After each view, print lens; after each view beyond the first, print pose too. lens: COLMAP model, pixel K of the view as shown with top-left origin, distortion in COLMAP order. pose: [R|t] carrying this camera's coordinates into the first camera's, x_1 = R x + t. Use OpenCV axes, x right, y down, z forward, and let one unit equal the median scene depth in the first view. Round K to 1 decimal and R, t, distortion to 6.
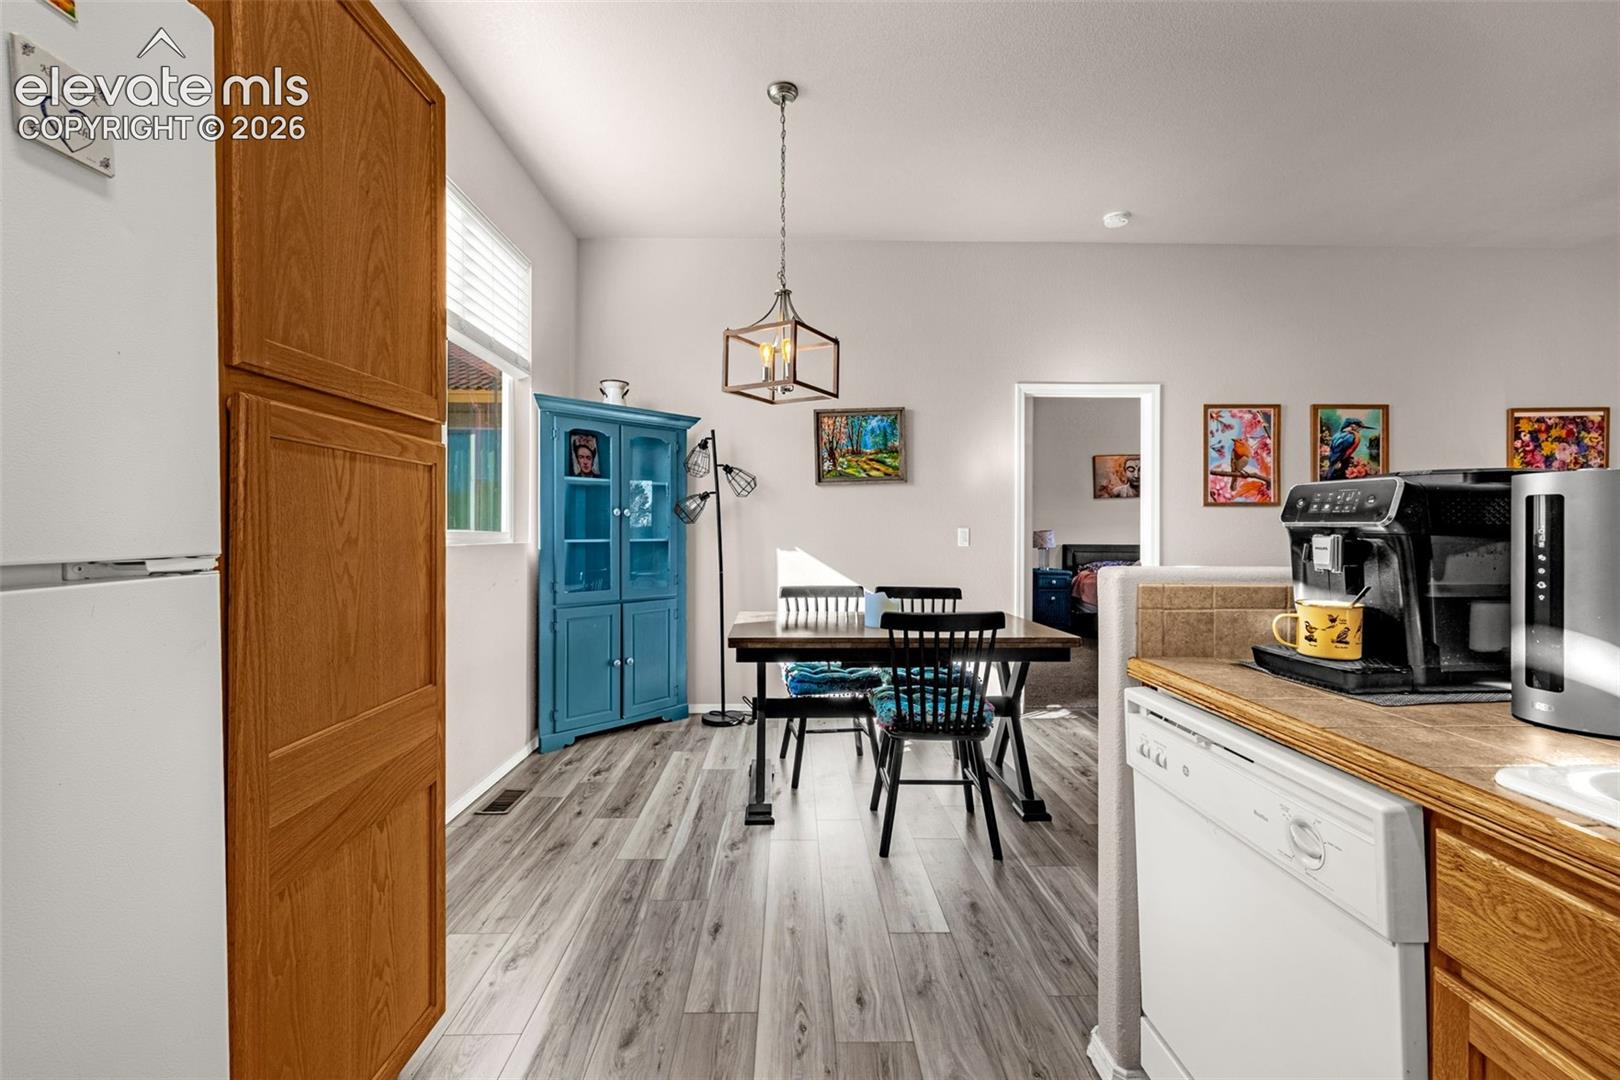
lens RADIAL K [[680.1, 0, 810.9], [0, 680.1, 535.8], [0, 0, 1]] dist [0.000037, 0.000182]
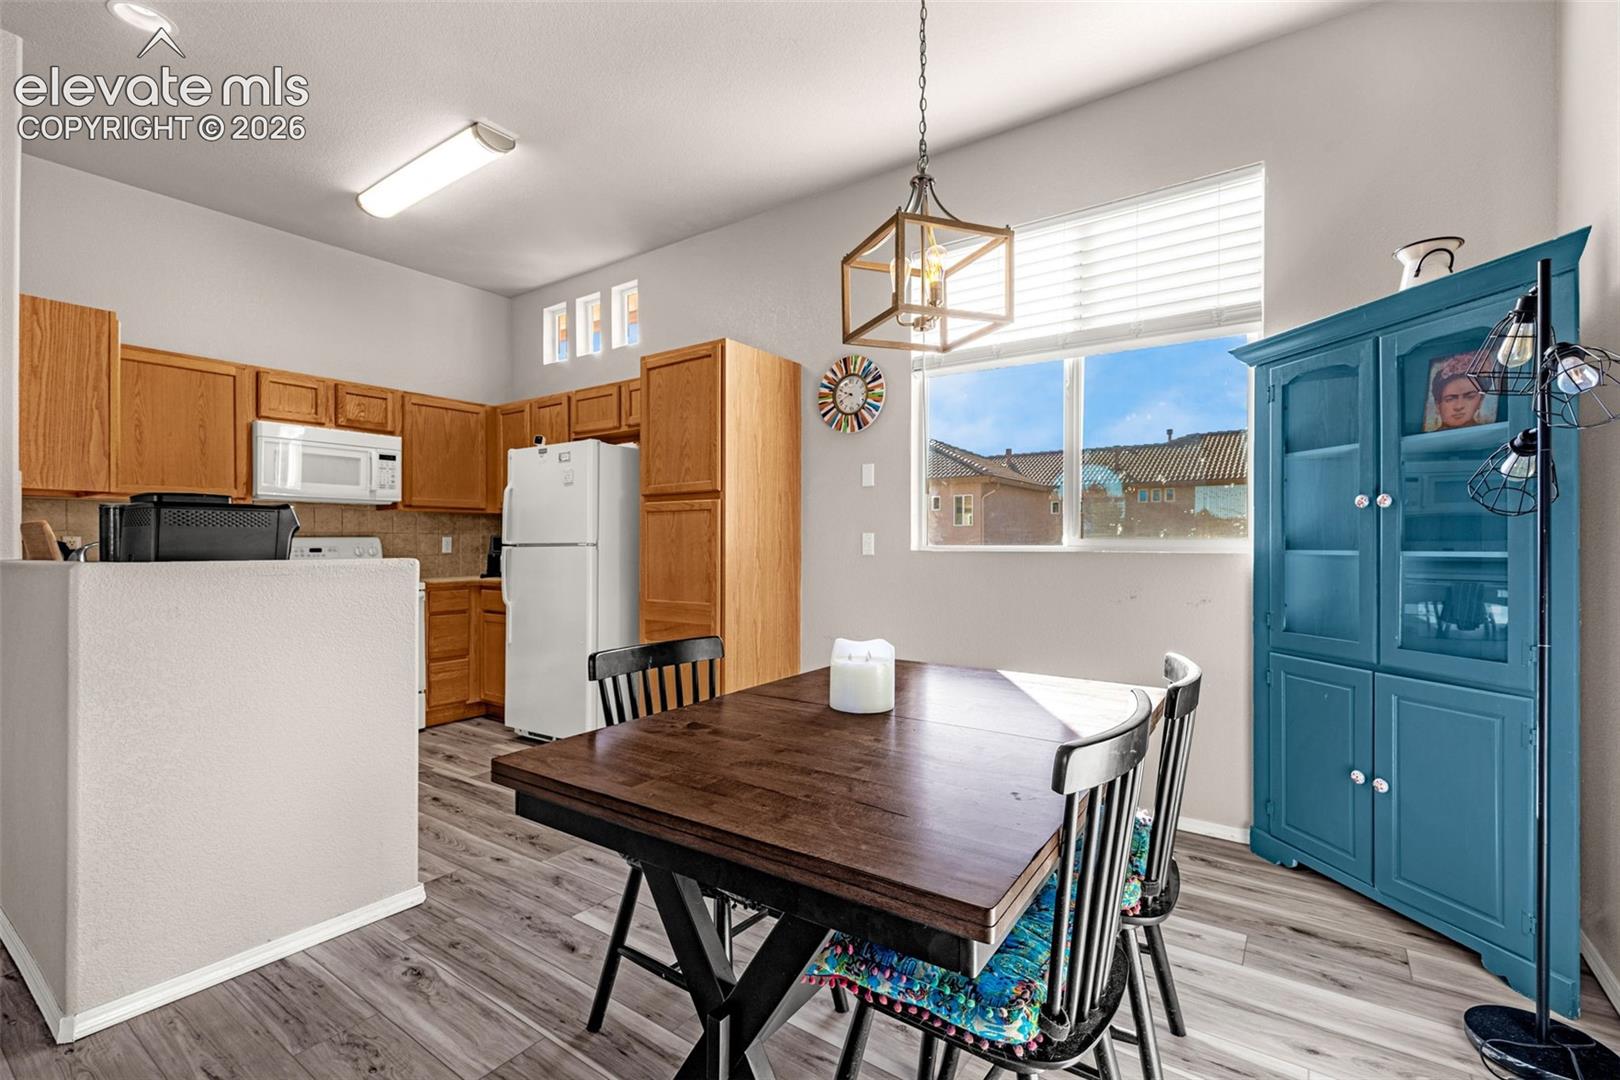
lens RADIAL K [[717.0, 0, 810.0], [0, 717.0, 546.6], [0, 0, 1]] dist [0.000159, 0.000096]
pose [[-0.590926, 0.000216, -0.806726, 0.385629], [-0.008577, 0.999942, 0.006551, 0.001215], [0.806680, 0.010790, -0.590890, 0.853346]]
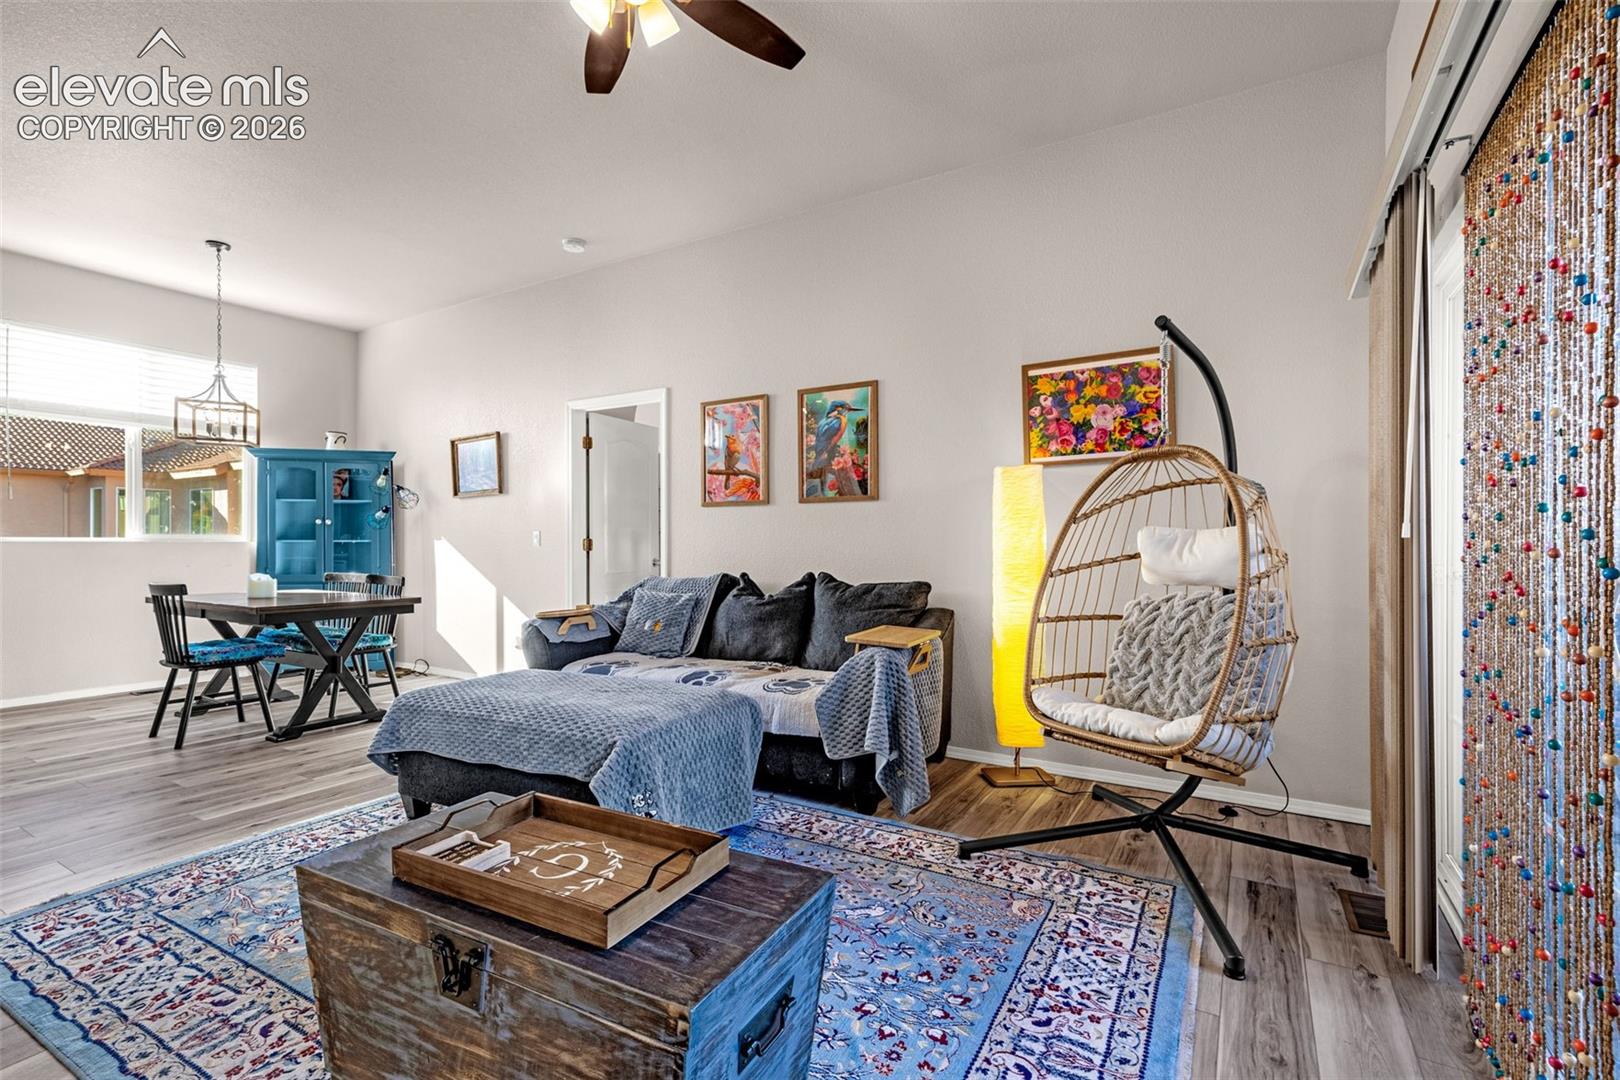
lens RADIAL K [[717.0, 0, 810.0], [0, 717.0, 546.6], [0, 0, 1]] dist [0.000159, 0.000096]
pose [[0.852521, 0.002177, -0.522688, 1.249227], [-0.002210, 0.999997, 0.000561, 0.013578], [0.522688, 0.000676, 0.852524, 0.199010]]
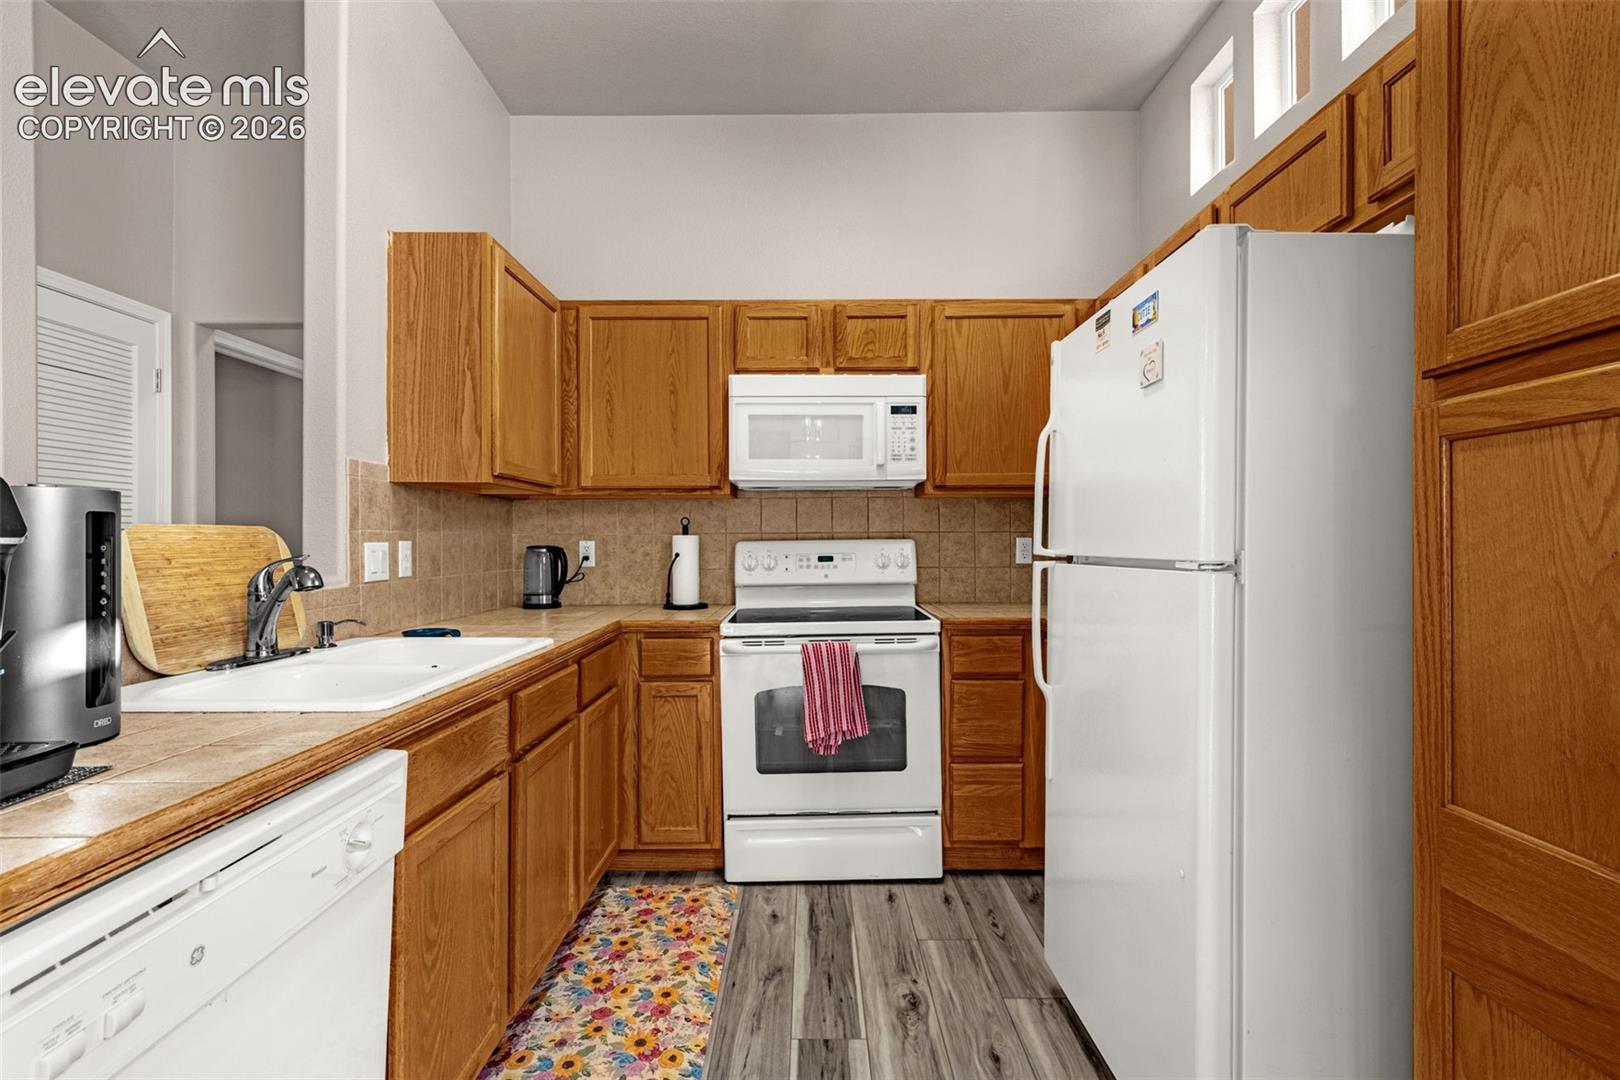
lens RADIAL K [[726.0, 0, 810.0], [0, 726.0, 540.0], [0, 0, 1]] dist [0.003218, 0.000177]
pose [[-0.999868, -0.000339, 0.016261, 0.002248], [-0.000185, 0.999955, 0.009458, -0.005756], [-0.016264, 0.009454, -0.999823, 0.416045]]
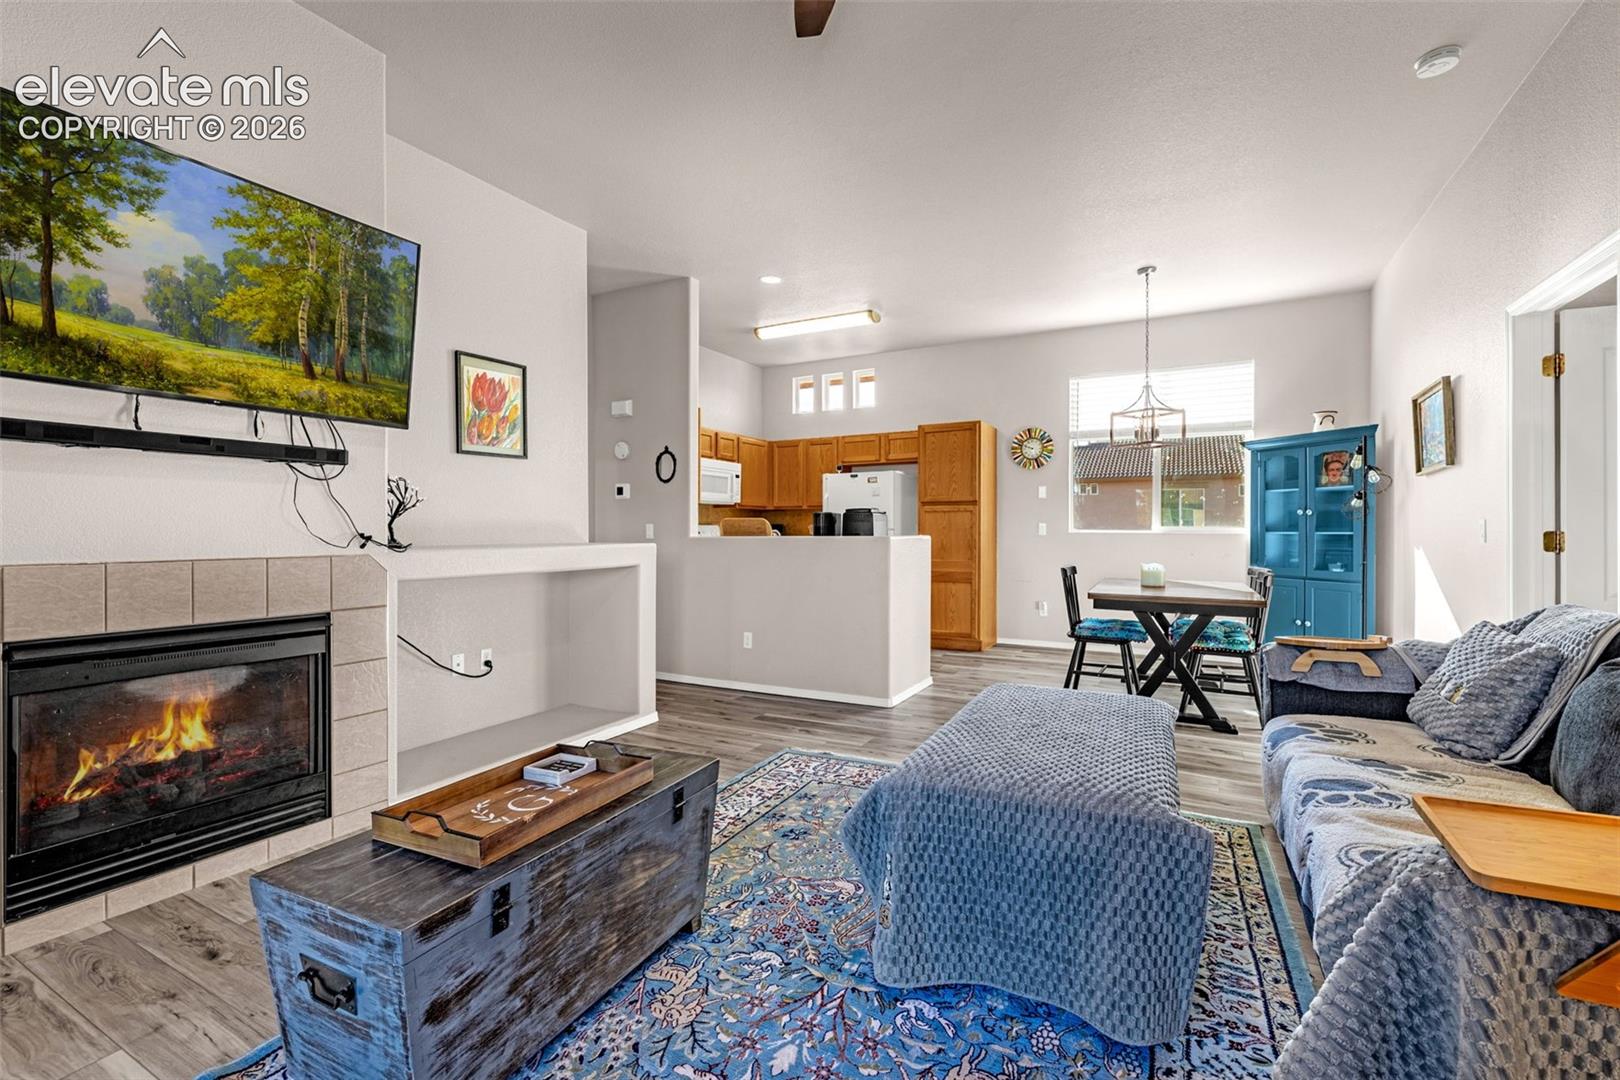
lens RADIAL K [[703.9, 0, 806.4], [0, 703.9, 534.4], [0, 0, 1]] dist [-0.002605, 0.000014]
pose [[-0.487730, 0.002637, -0.872991, 1.247724], [-0.009118, 0.999926, 0.008115, 0.006354], [0.872947, 0.011917, -0.487669, 0.714121]]
